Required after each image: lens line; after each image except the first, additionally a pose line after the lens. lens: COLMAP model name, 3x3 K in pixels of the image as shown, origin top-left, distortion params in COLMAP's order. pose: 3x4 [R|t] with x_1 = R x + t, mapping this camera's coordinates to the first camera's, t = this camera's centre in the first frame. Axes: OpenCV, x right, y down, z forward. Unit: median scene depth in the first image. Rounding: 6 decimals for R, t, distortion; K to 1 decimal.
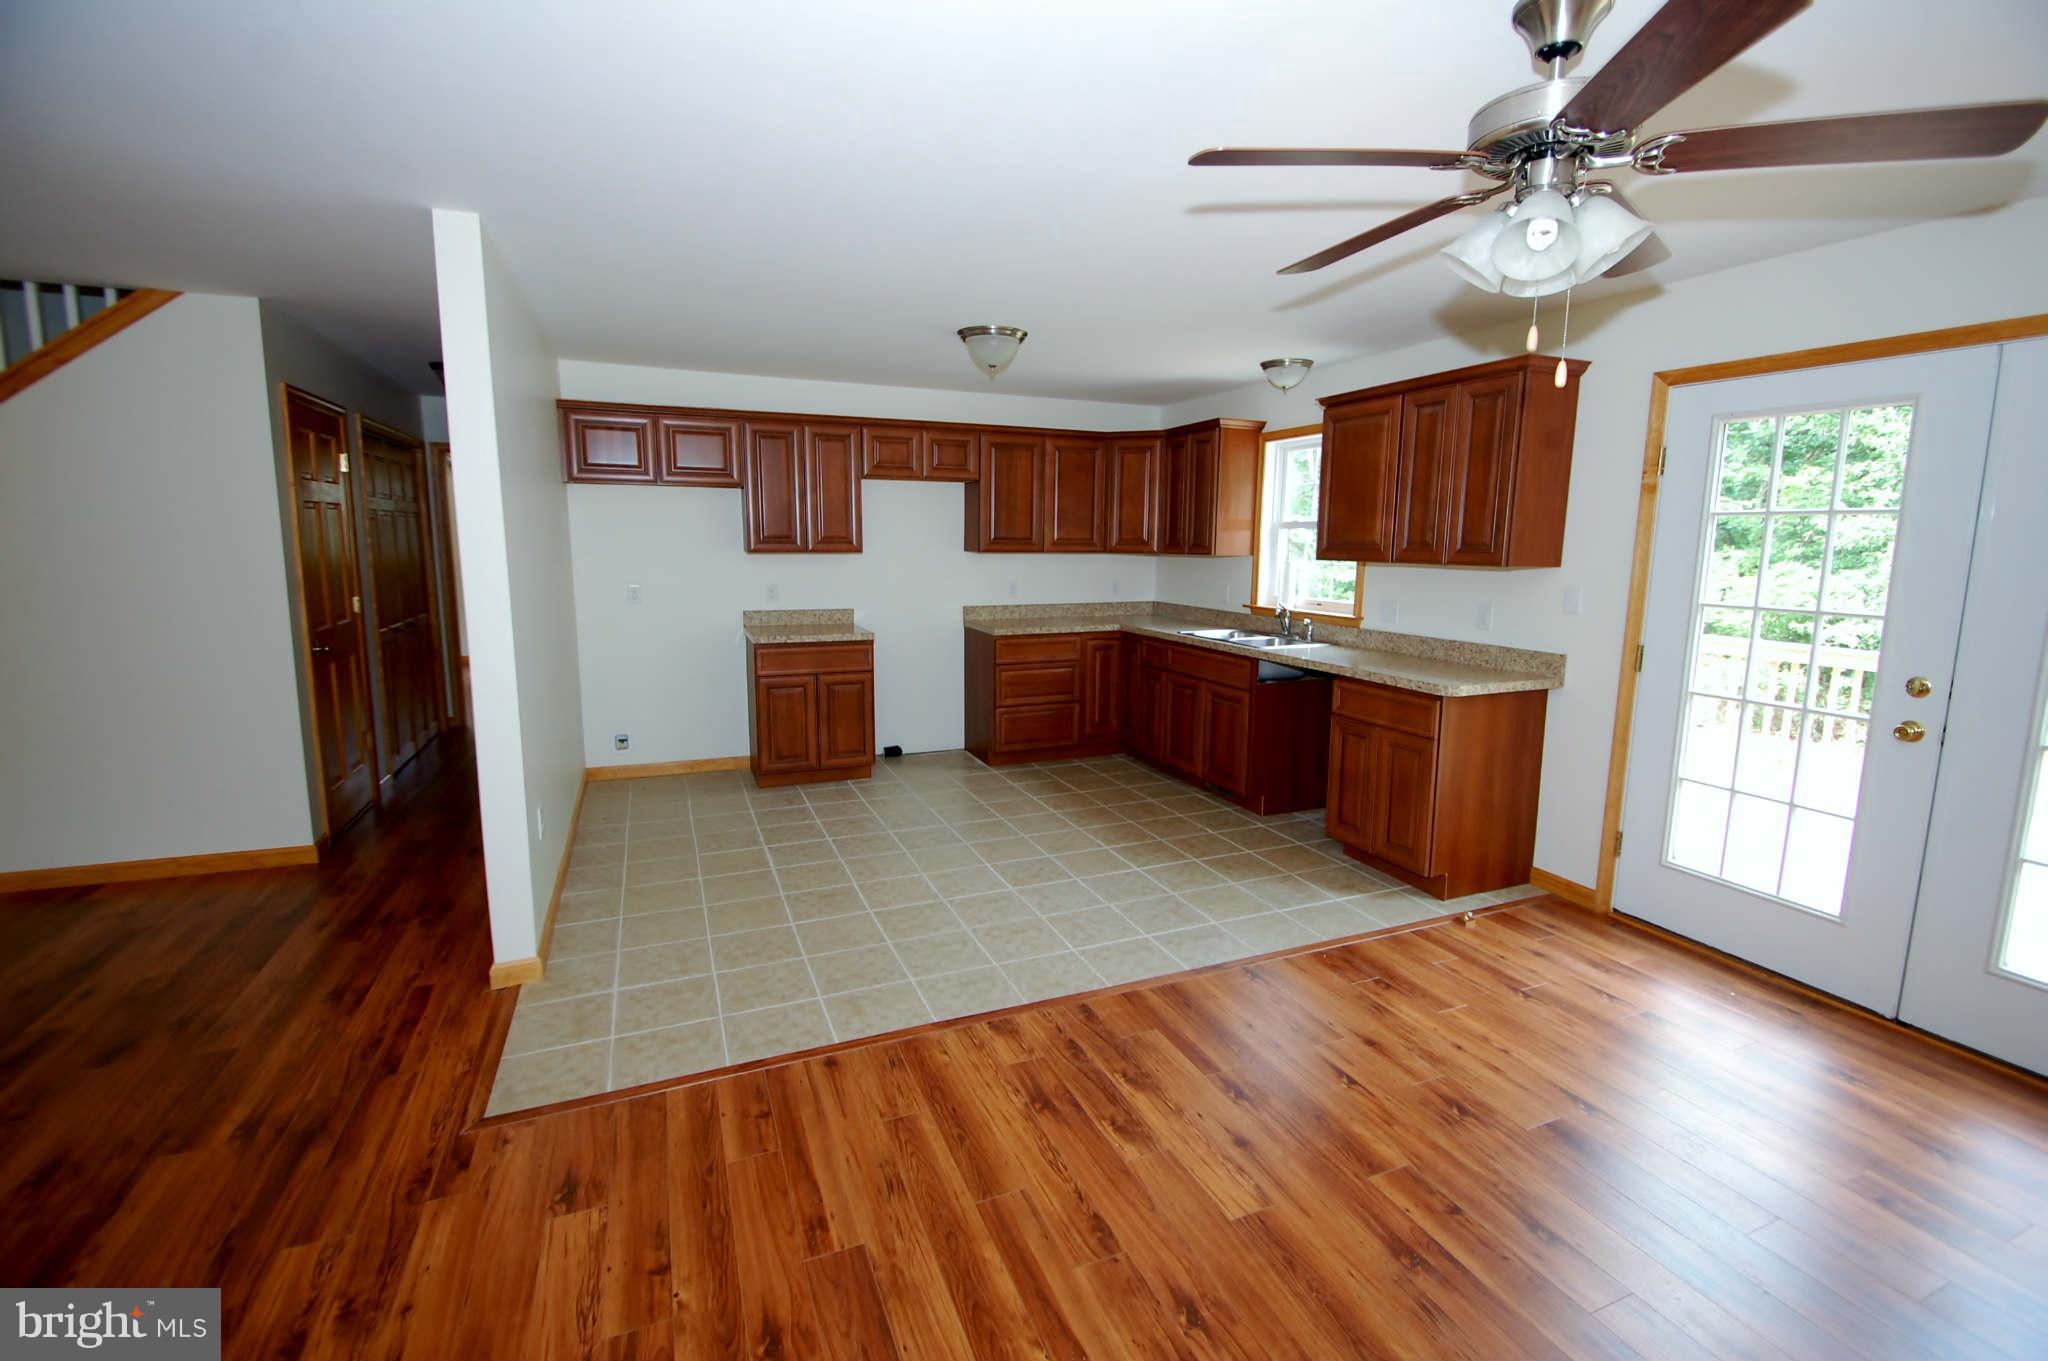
lens RADIAL K [[883.0, 0, 1043.1], [0, 883.0, 675.2], [0, 0, 1]] dist [0.006147, -0.008009]
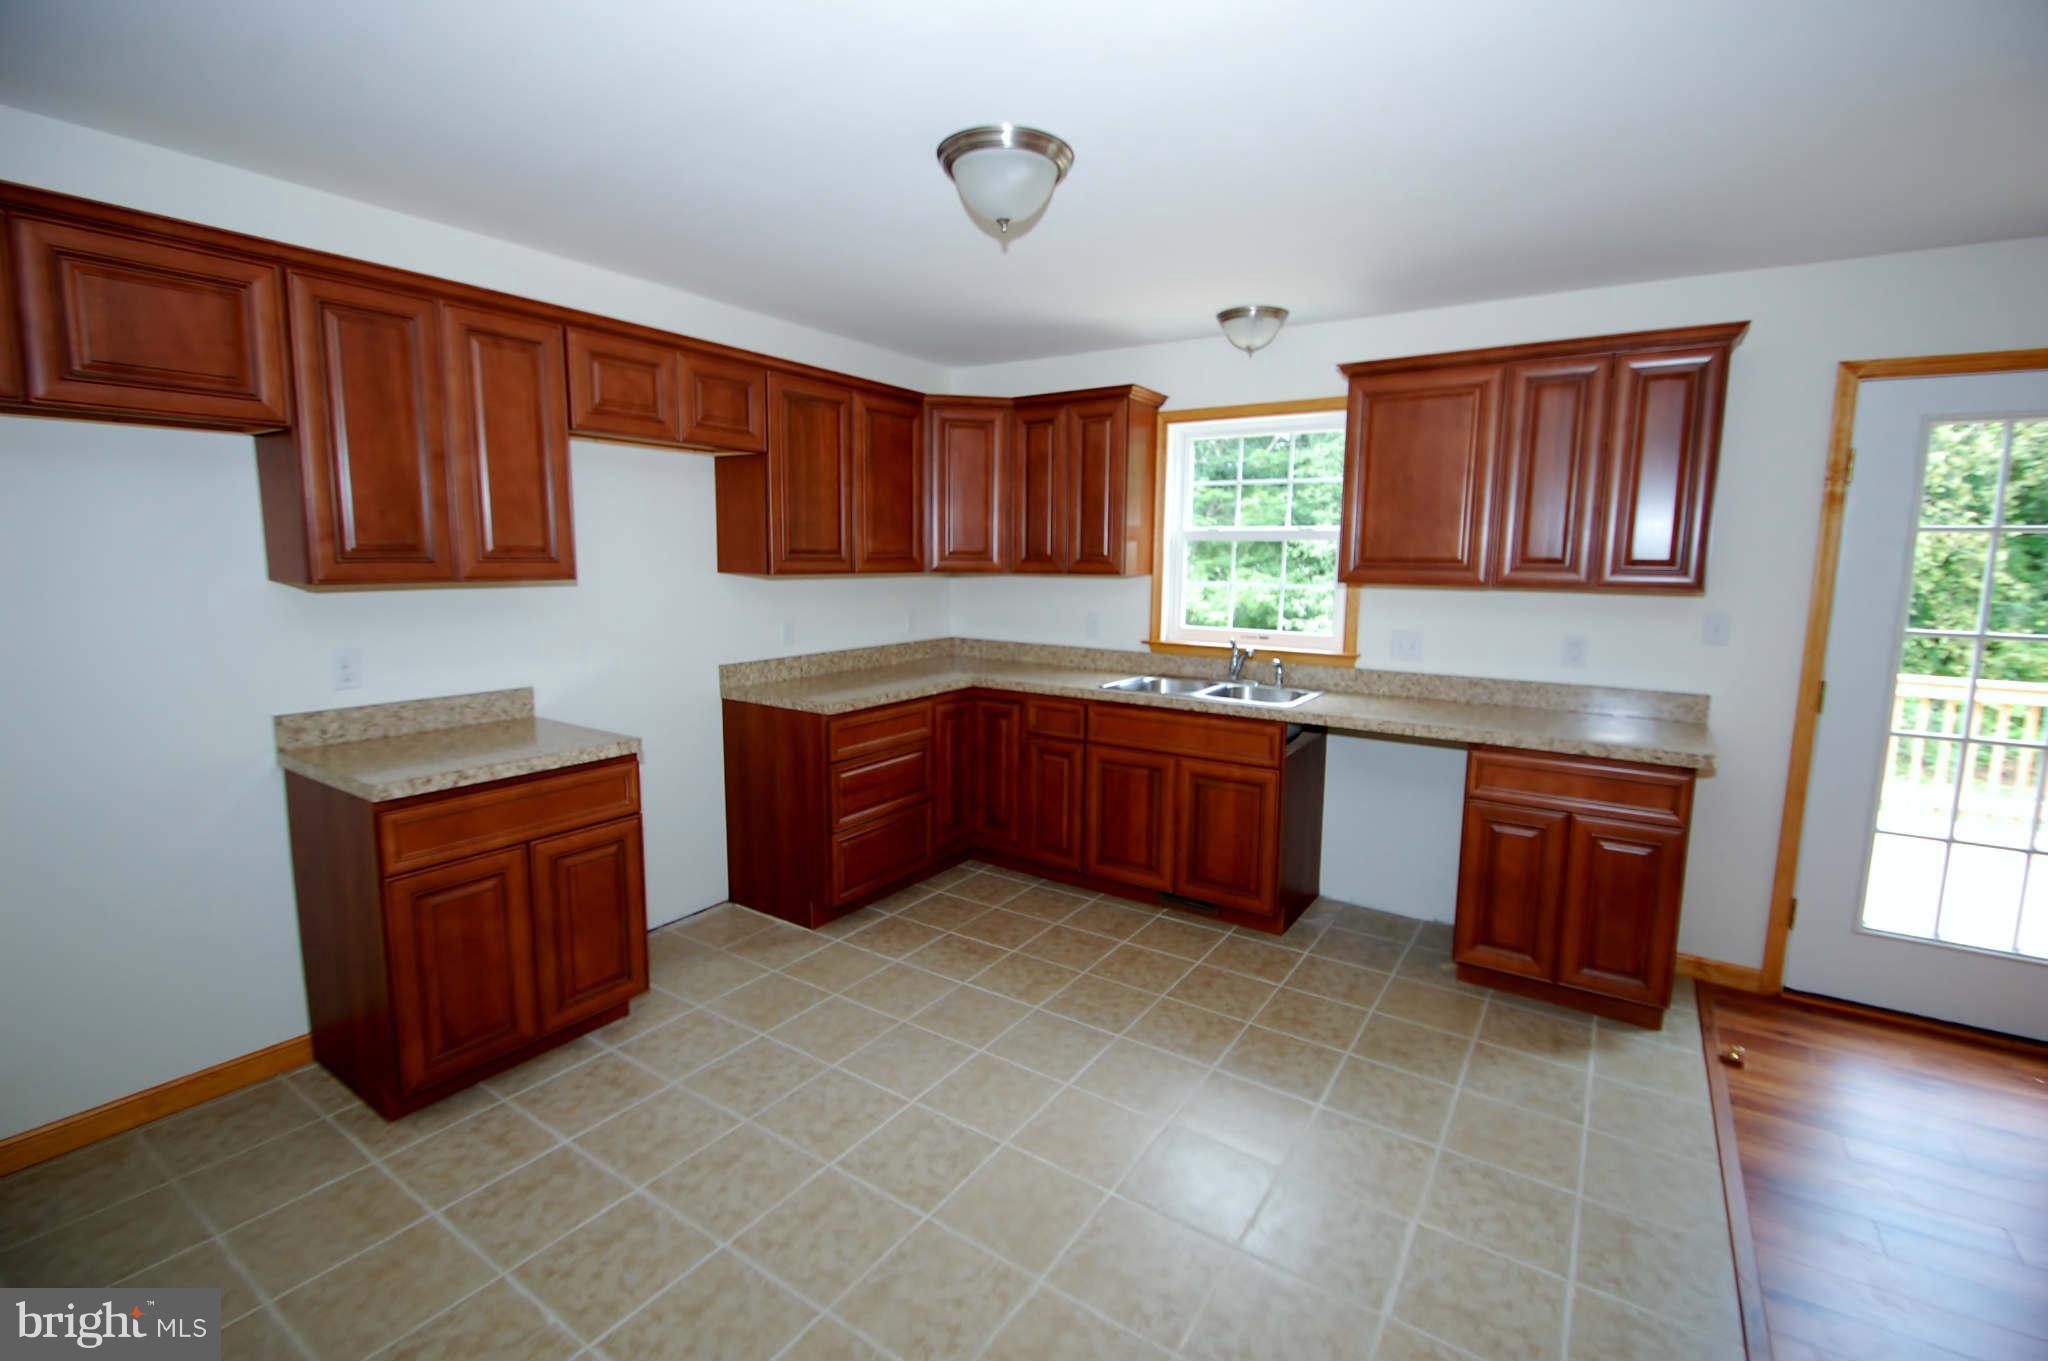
lens RADIAL K [[883.0, 0, 1043.1], [0, 883.0, 675.0], [0, 0, 1]] dist [0.006147, -0.008009]
pose [[0.835319, -0.074229, 0.544731, -0.353174], [0.079691, 0.996727, 0.013619, -0.094488], [-0.543959, 0.032033, 0.838500, 0.586319]]
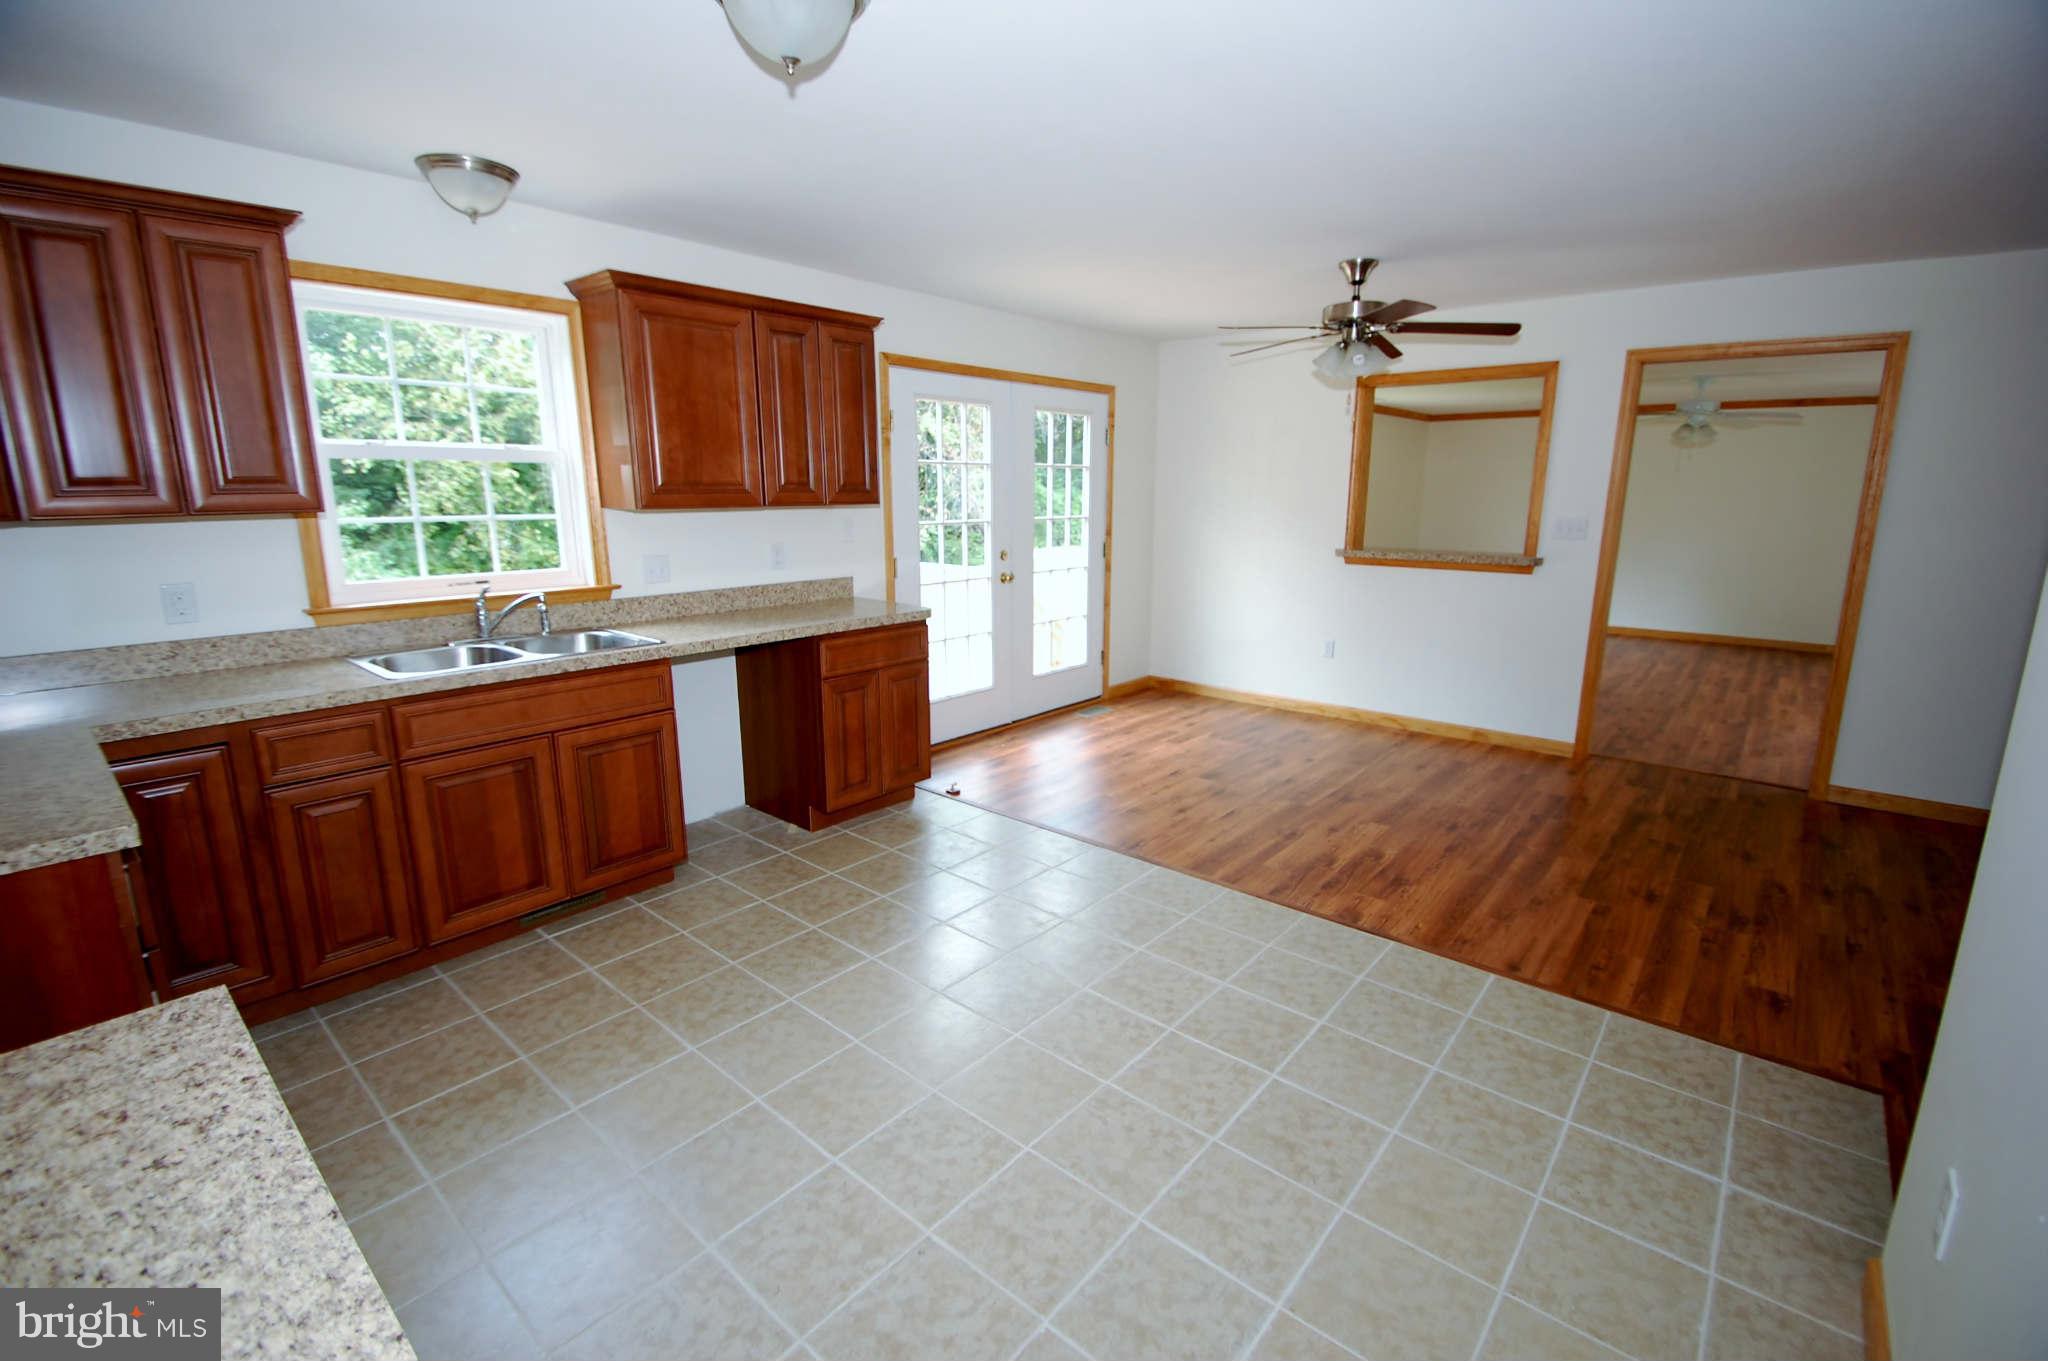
lens RADIAL K [[883.0, 0, 1025.8], [0, 883.0, 678.1], [0, 0, 1]] dist [0.006147, -0.008009]
pose [[-0.430028, -0.205360, 0.879149, -0.544443], [0.128477, 0.949955, 0.284743, -0.186113], [-0.893627, 0.235398, -0.382123, 1.169659]]
